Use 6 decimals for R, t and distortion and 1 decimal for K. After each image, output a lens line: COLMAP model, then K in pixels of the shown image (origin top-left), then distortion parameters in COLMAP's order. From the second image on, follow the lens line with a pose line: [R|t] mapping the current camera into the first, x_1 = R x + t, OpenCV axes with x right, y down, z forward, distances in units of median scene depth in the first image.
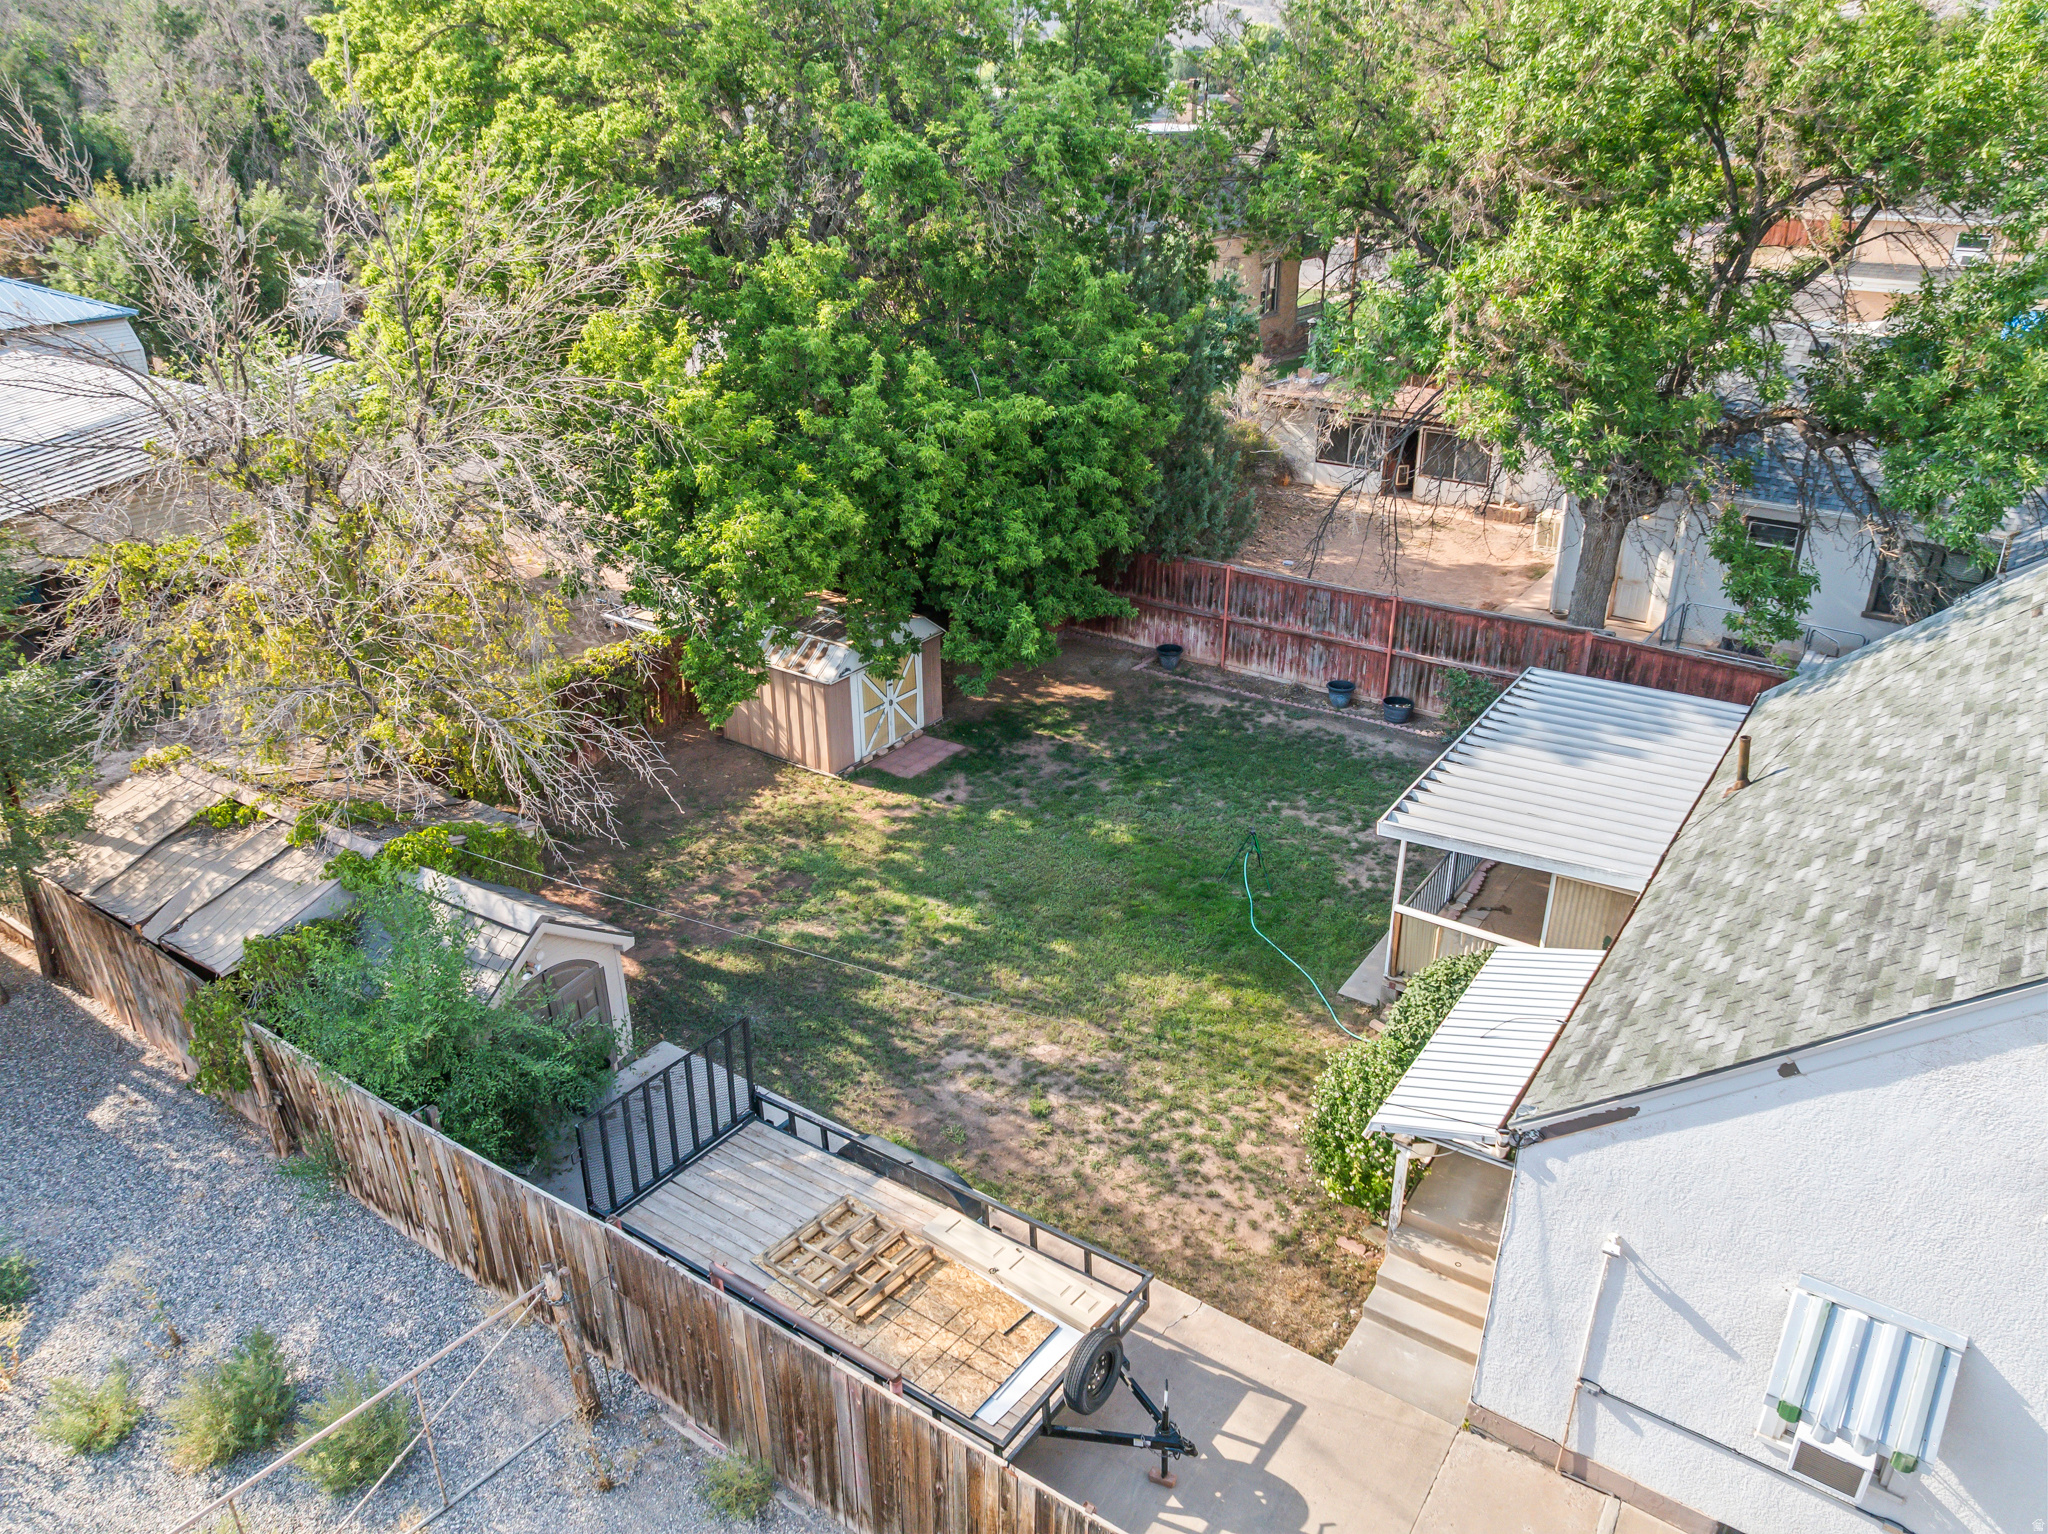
lens RADIAL K [[1445.4, 0, 1034.5], [0, 1445.4, 760.4], [0, 0, 1]] dist [-0.036270, 0.004319]
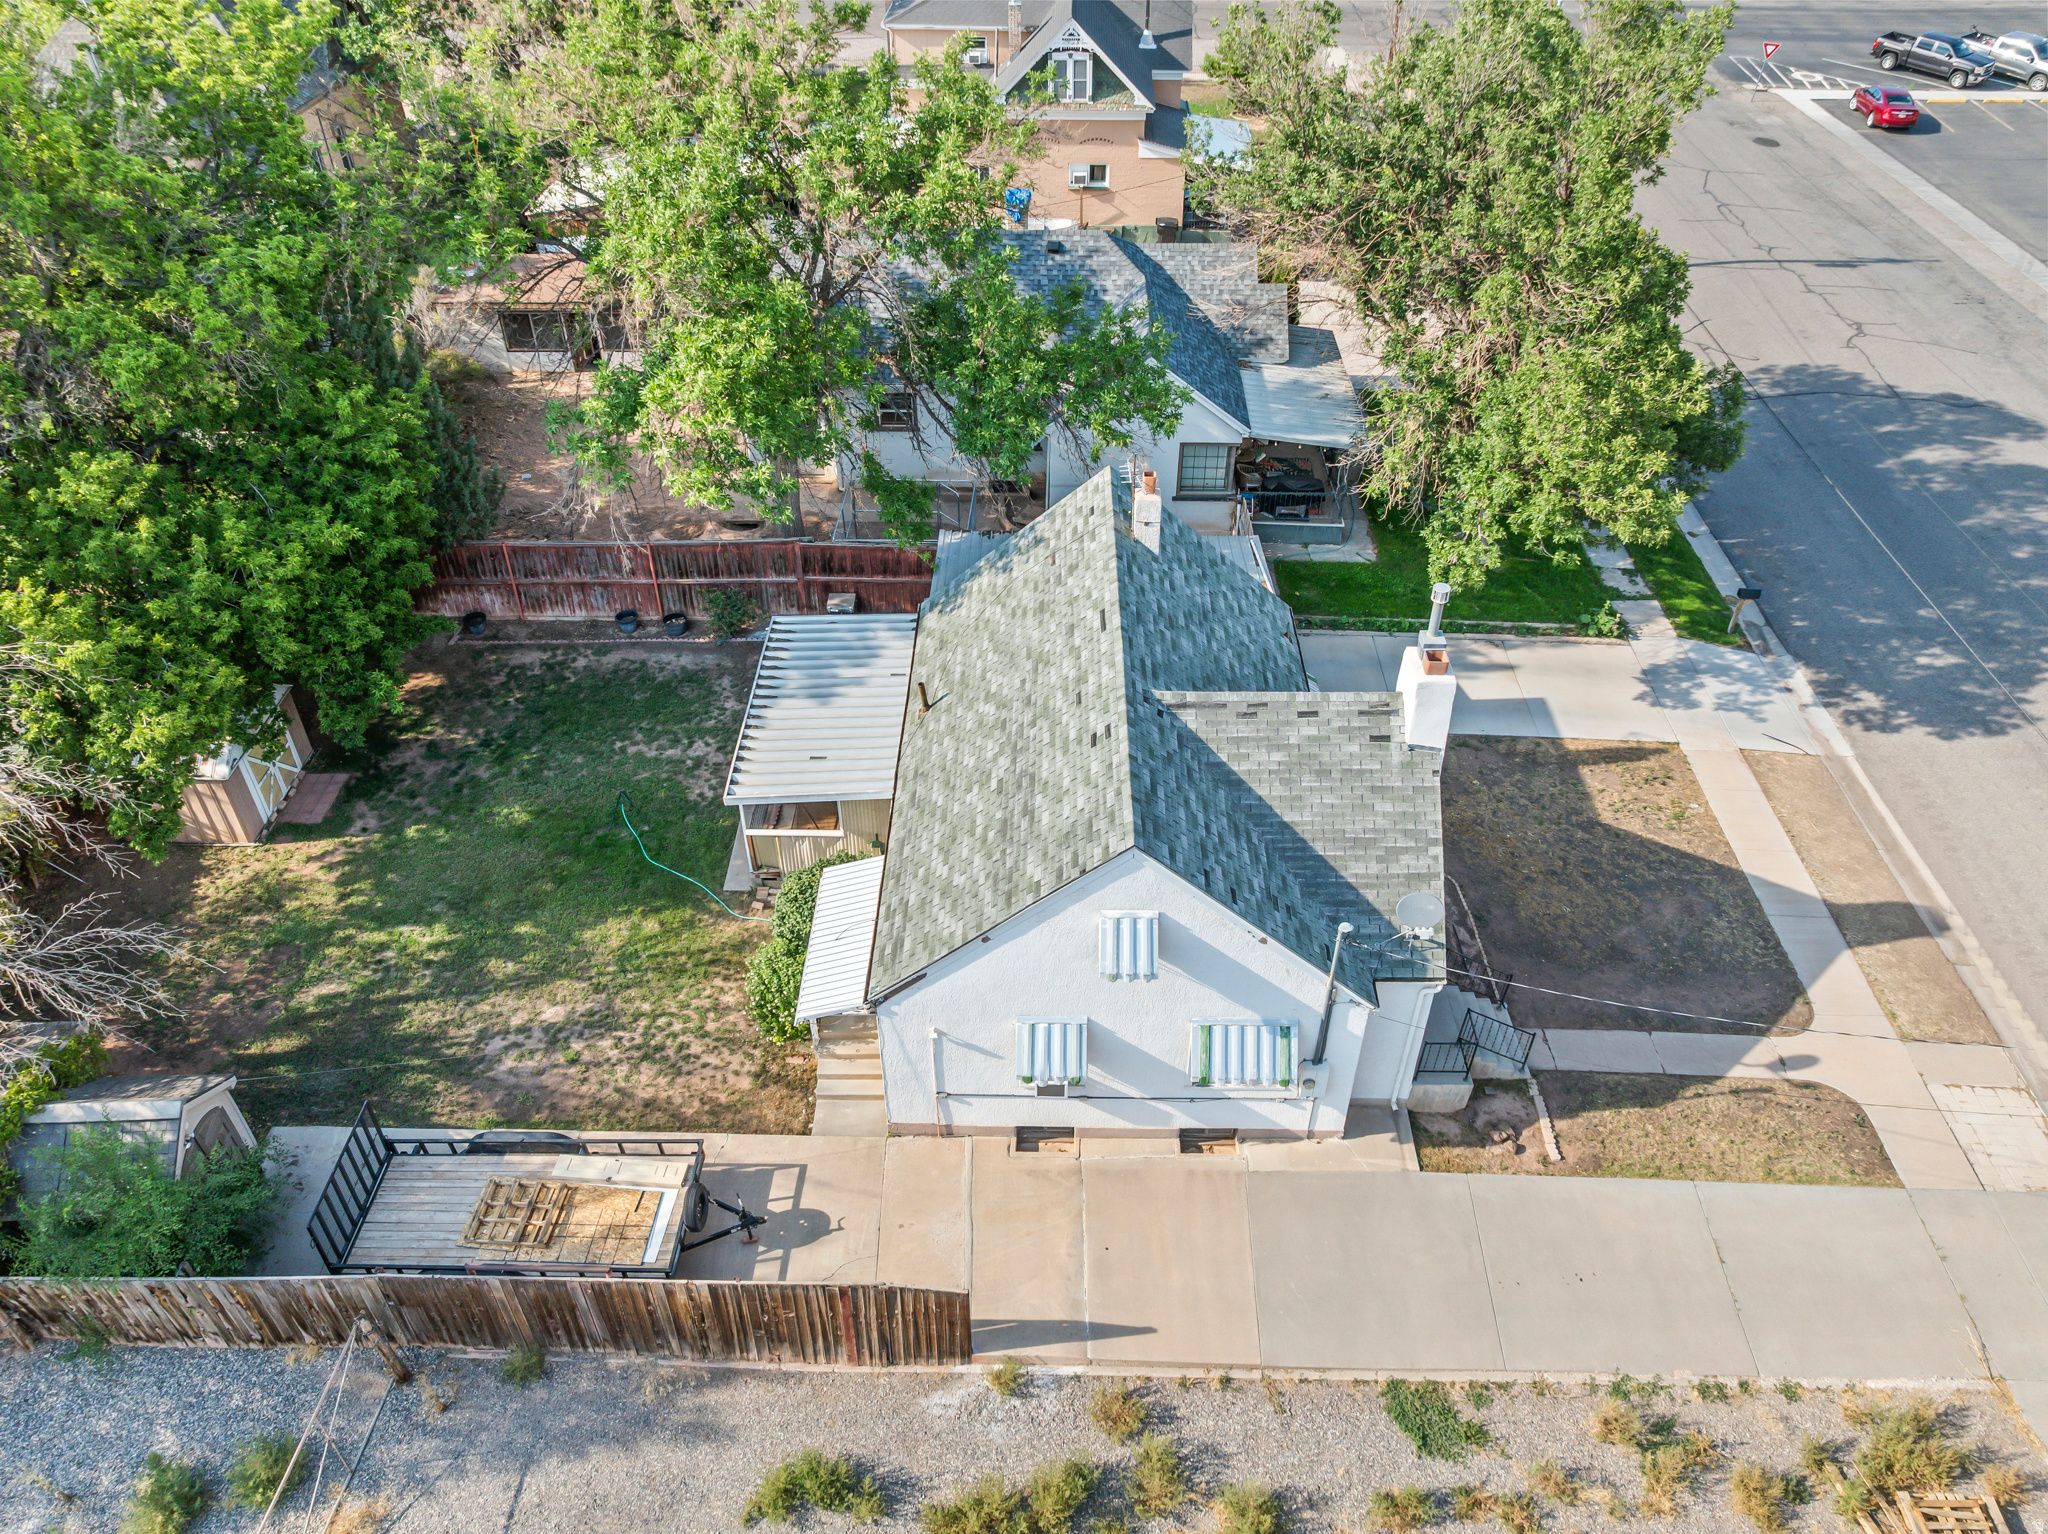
lens RADIAL K [[1435.8, 0, 1035.1], [0, 1435.8, 768.7], [0, 0, 1]] dist [-0.007856, -0.057015]
pose [[0.831314, -0.350295, 0.431520, -0.124647], [0.235168, 0.925155, 0.297967, -0.341046], [-0.503599, -0.146225, 0.851473, -0.428546]]
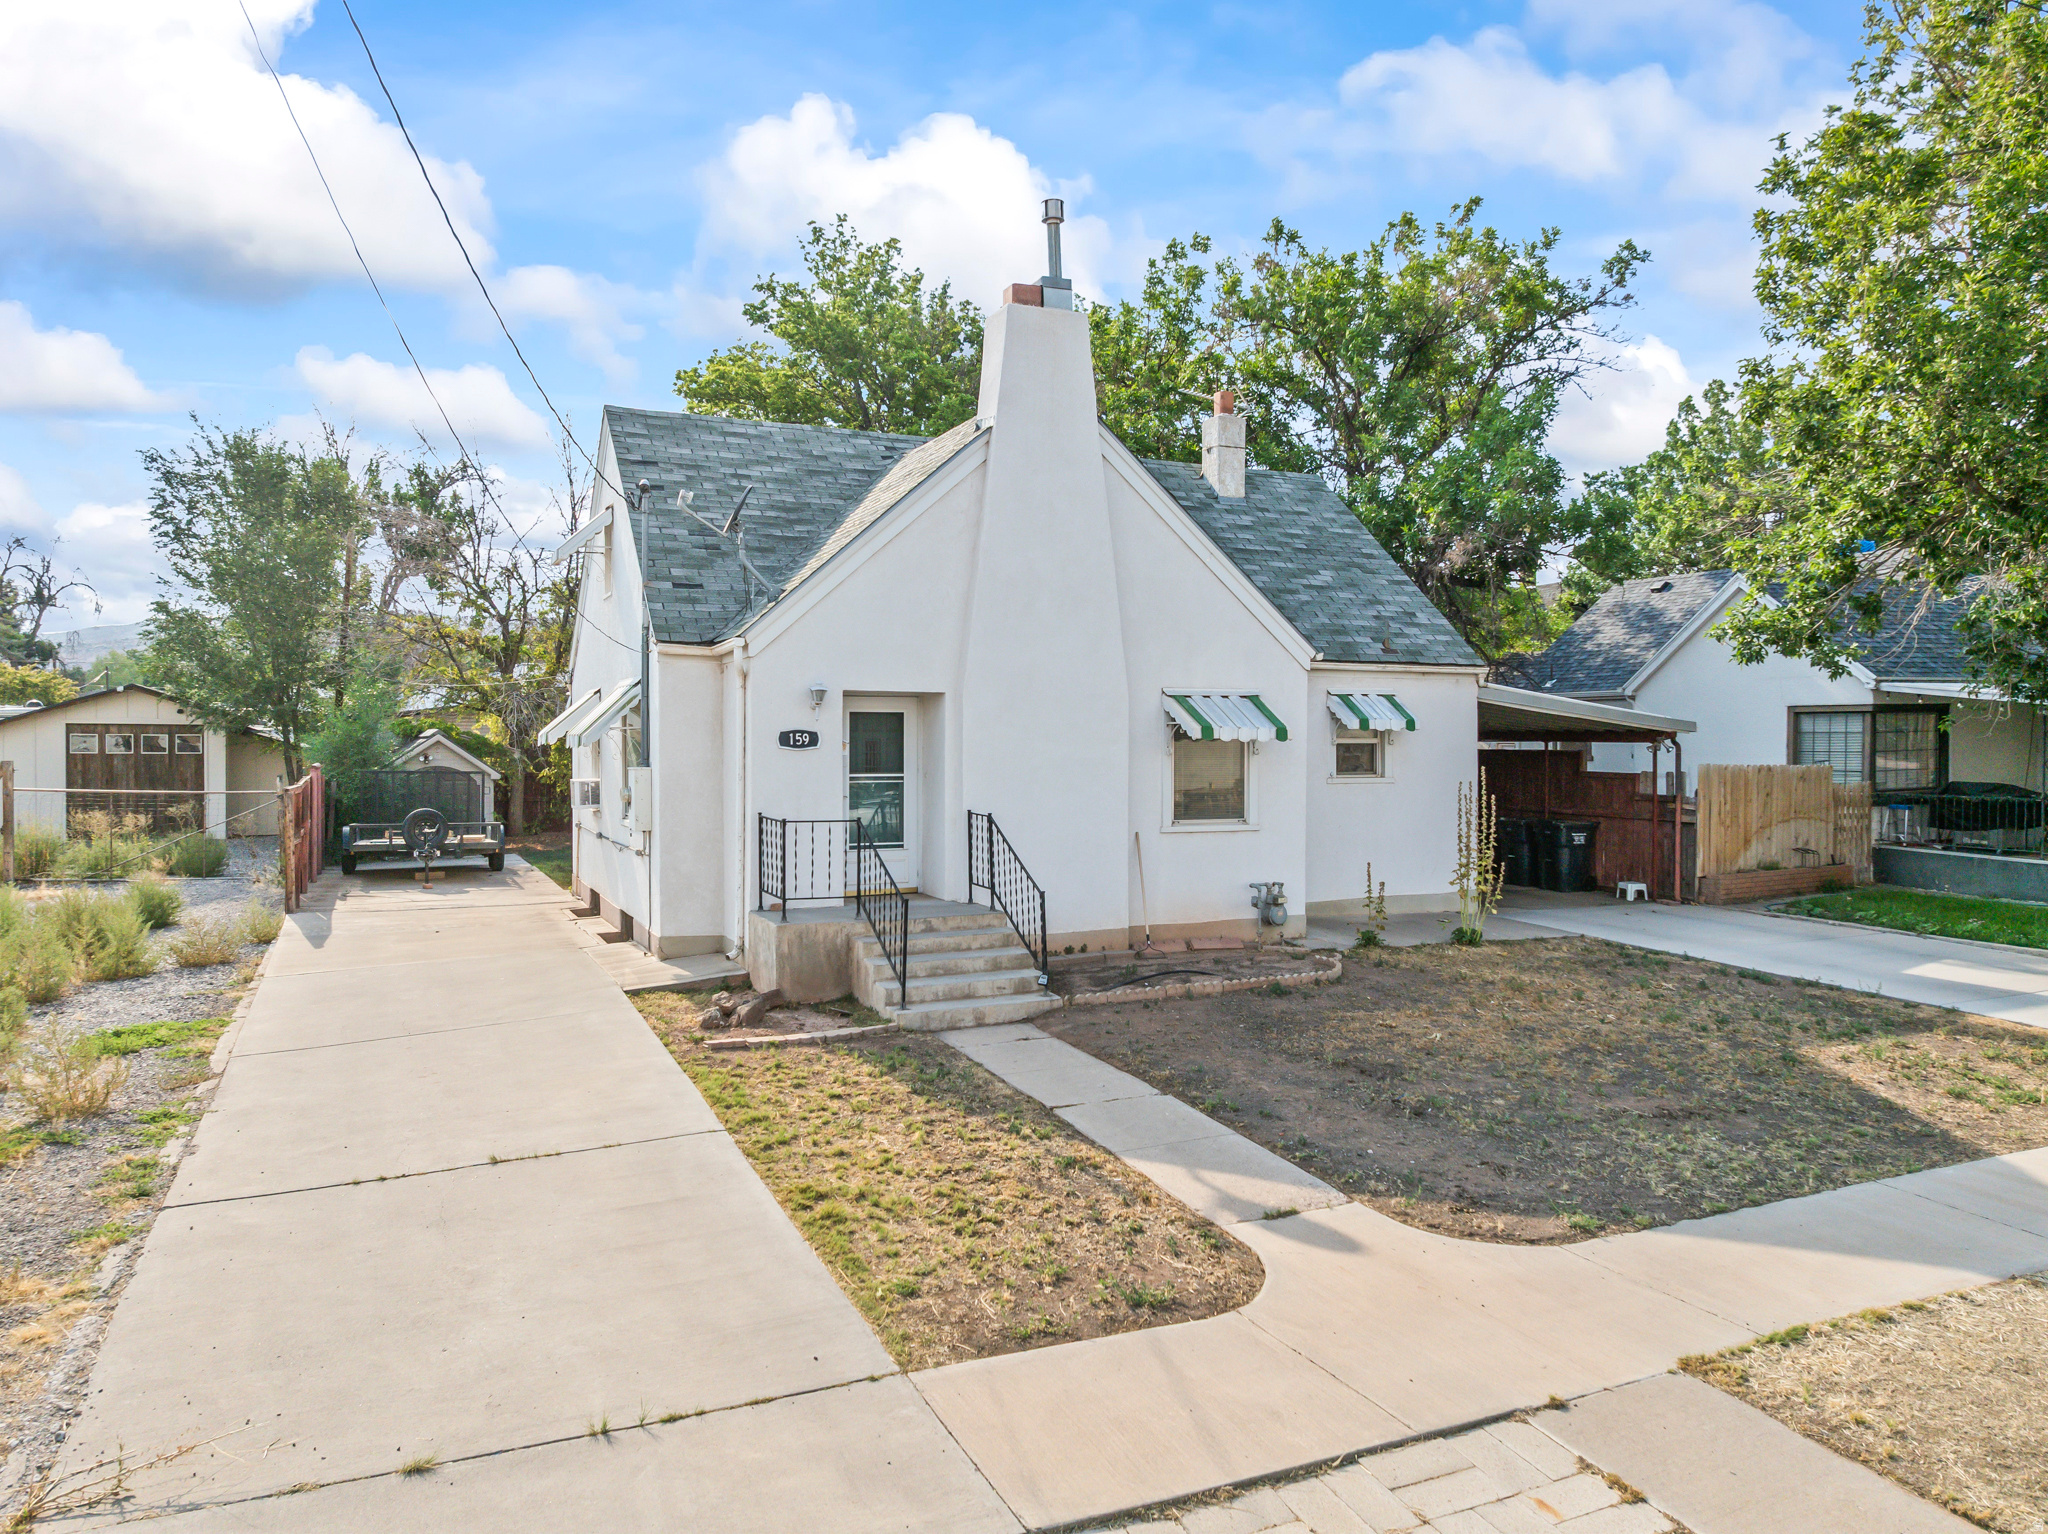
lens RADIAL K [[1435.8, 0, 1035.1], [0, 1435.8, 768.7], [0, 0, 1]] dist [-0.007856, -0.057015]
pose [[0.860403, 0.013525, -0.509434, 1.162599], [-0.219895, 0.911652, -0.347185, 0.565899], [0.459731, 0.410741, 0.787362, -0.107692]]
